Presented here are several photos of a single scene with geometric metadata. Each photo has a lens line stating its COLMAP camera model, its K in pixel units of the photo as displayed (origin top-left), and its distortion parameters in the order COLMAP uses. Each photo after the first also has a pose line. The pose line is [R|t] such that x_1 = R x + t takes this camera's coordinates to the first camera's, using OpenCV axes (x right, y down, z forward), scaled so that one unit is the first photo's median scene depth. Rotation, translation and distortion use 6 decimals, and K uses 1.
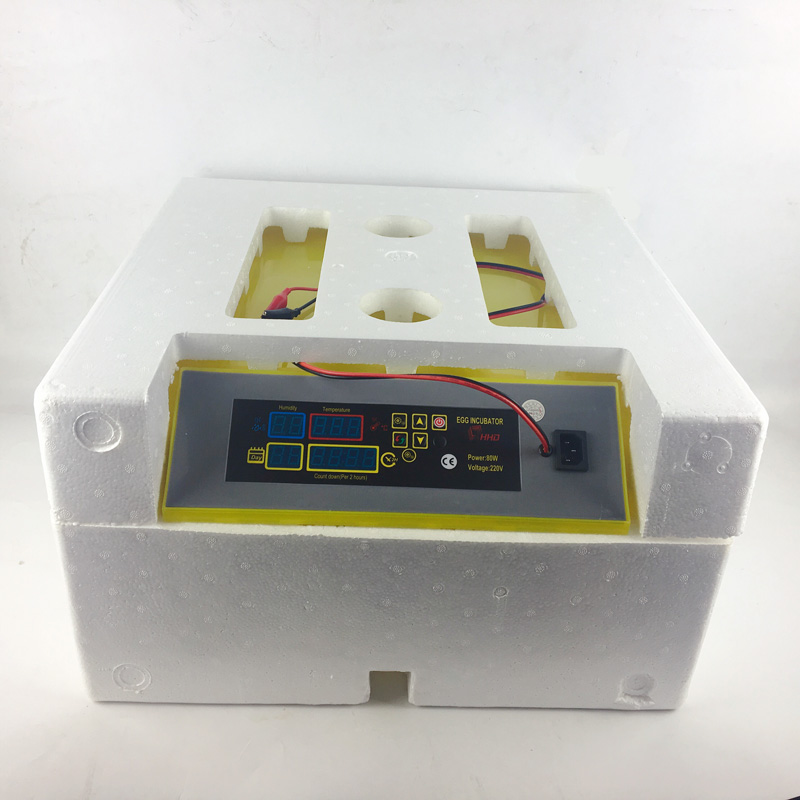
lens RADIAL K [[921.1, 0, 397.2], [0, 921.1, 399.3], [0, 0, 1]] dist [0.081730, 0.000000]
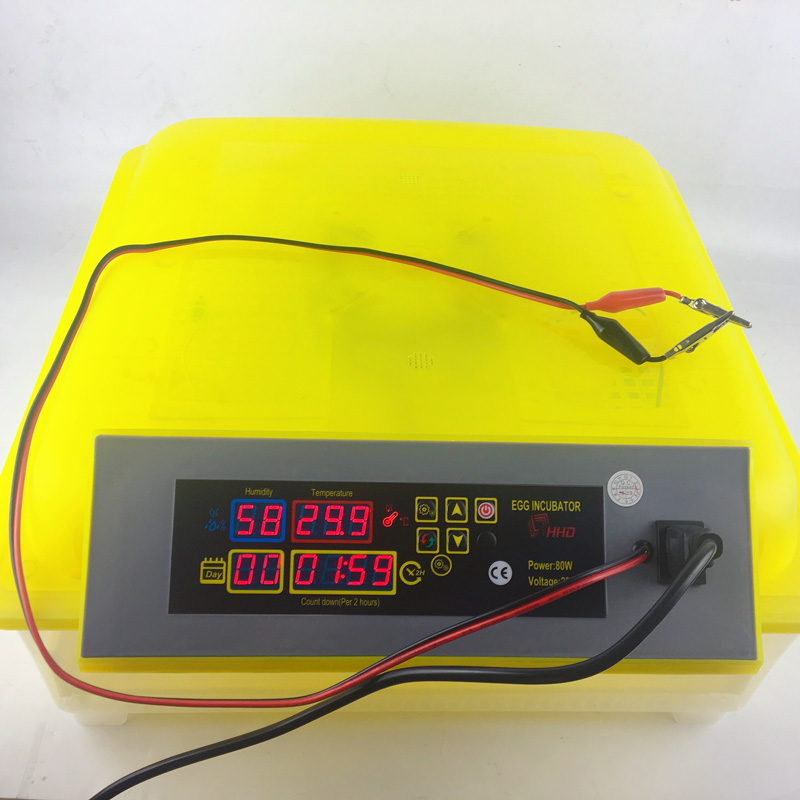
lens RADIAL K [[921.1, 0, 400.7], [0, 921.1, 398.8], [0, 0, 1]] dist [0.081730, 0.000000]
pose [[0.999948, -0.005006, 0.008884, -0.022076], [0.002604, 0.967682, 0.252160, -0.226173], [-0.009860, -0.252124, 0.967645, 0.376567]]
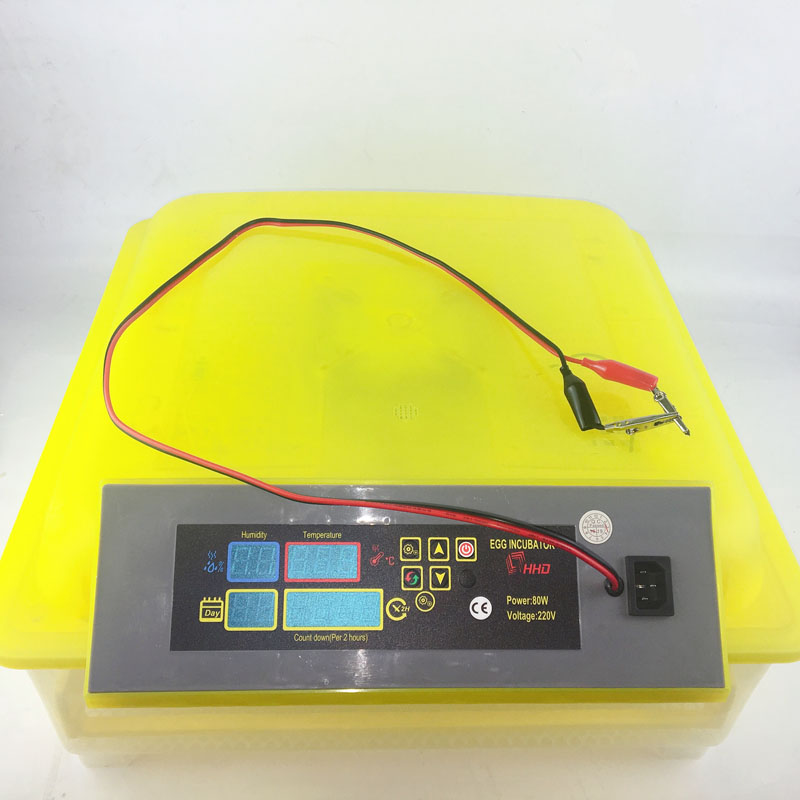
lens RADIAL K [[921.1, 0, 399.1], [0, 921.1, 403.1], [0, 0, 1]] dist [0.081730, 0.000000]
pose [[0.999785, -0.020266, 0.004442, -0.007438], [0.019051, 0.981531, 0.190353, -0.228025], [-0.008217, -0.190227, 0.981706, 0.319916]]
